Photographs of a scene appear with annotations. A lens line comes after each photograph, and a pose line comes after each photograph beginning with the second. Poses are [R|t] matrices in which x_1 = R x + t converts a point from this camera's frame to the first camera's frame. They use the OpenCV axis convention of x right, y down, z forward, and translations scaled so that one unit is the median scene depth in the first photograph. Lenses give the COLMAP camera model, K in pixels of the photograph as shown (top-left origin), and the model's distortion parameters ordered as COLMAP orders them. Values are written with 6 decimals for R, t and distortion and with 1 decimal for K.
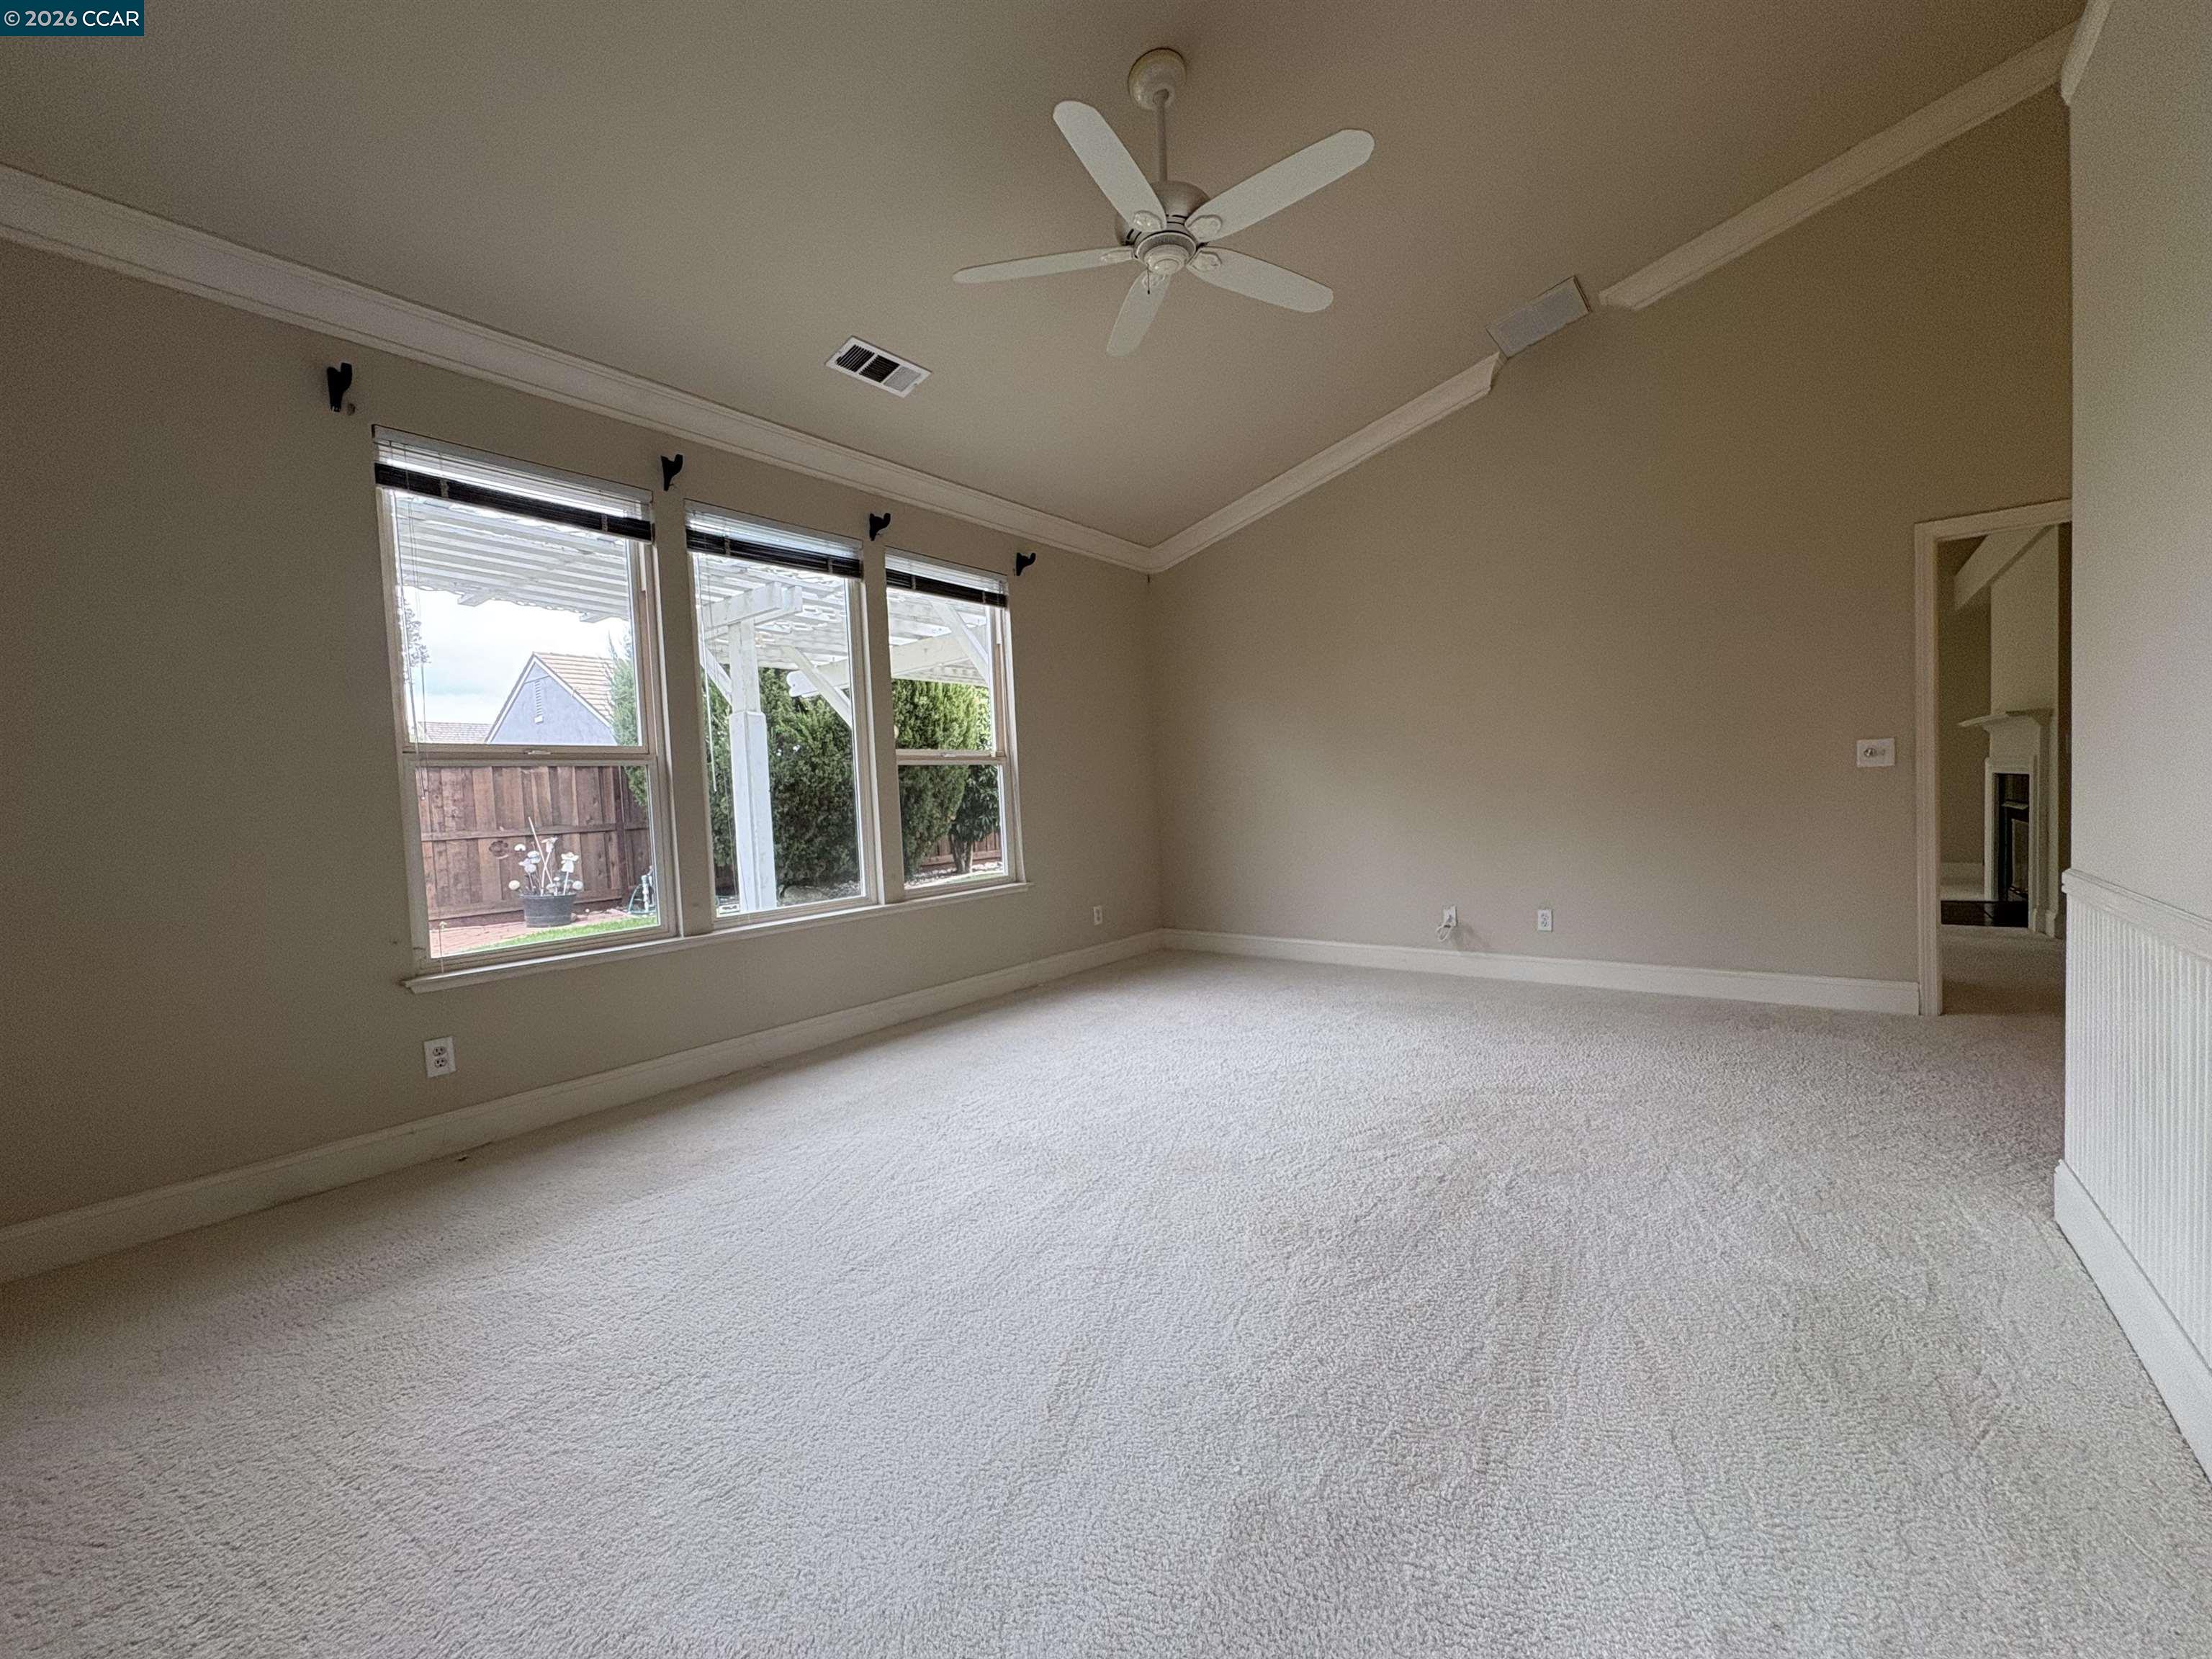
lens RADIAL K [[879.5, 0, 1107.7], [0, 879.5, 829.9], [0, 0, 1]] dist [-0.002394, 0.000307]
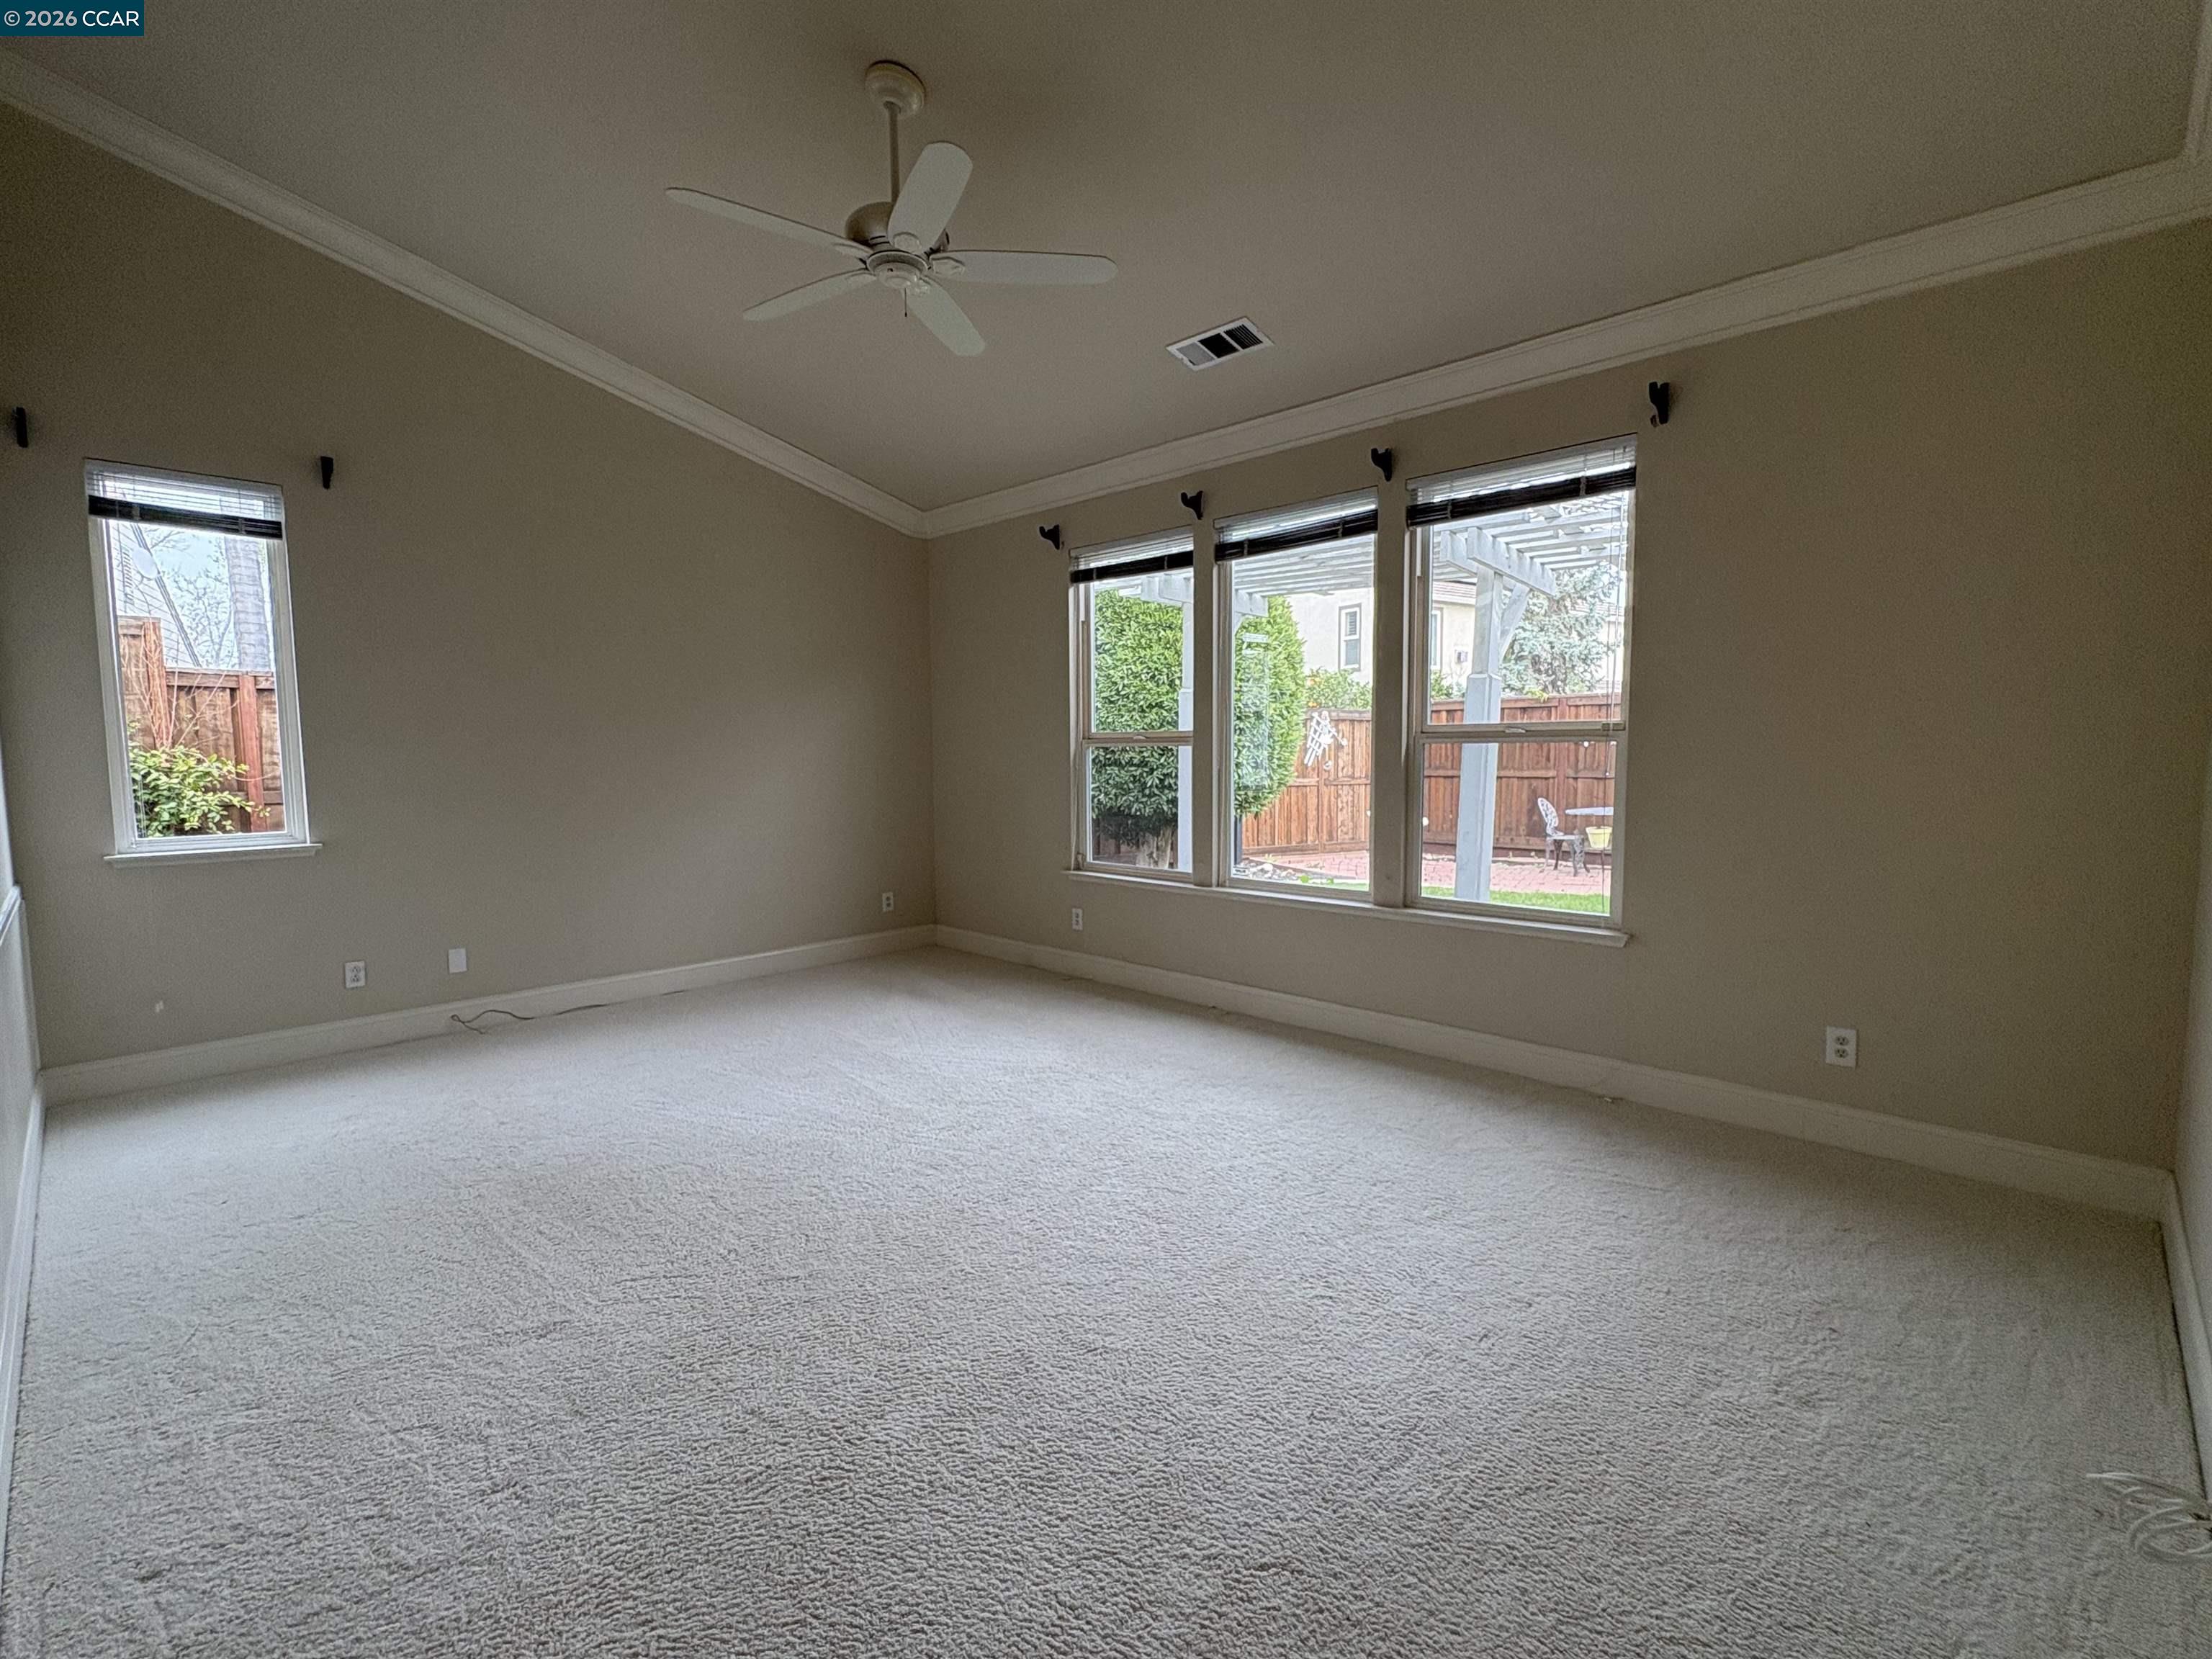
lens RADIAL K [[987.2, 0, 1106.0], [0, 987.2, 829.5], [0, 0, 1]] dist [0.000879, 0.000155]
pose [[-0.101856, 0.119734, -0.987567, 0.802808], [-0.036753, 0.991600, 0.124013, -0.110648], [0.994120, 0.048928, -0.096599, 0.899579]]
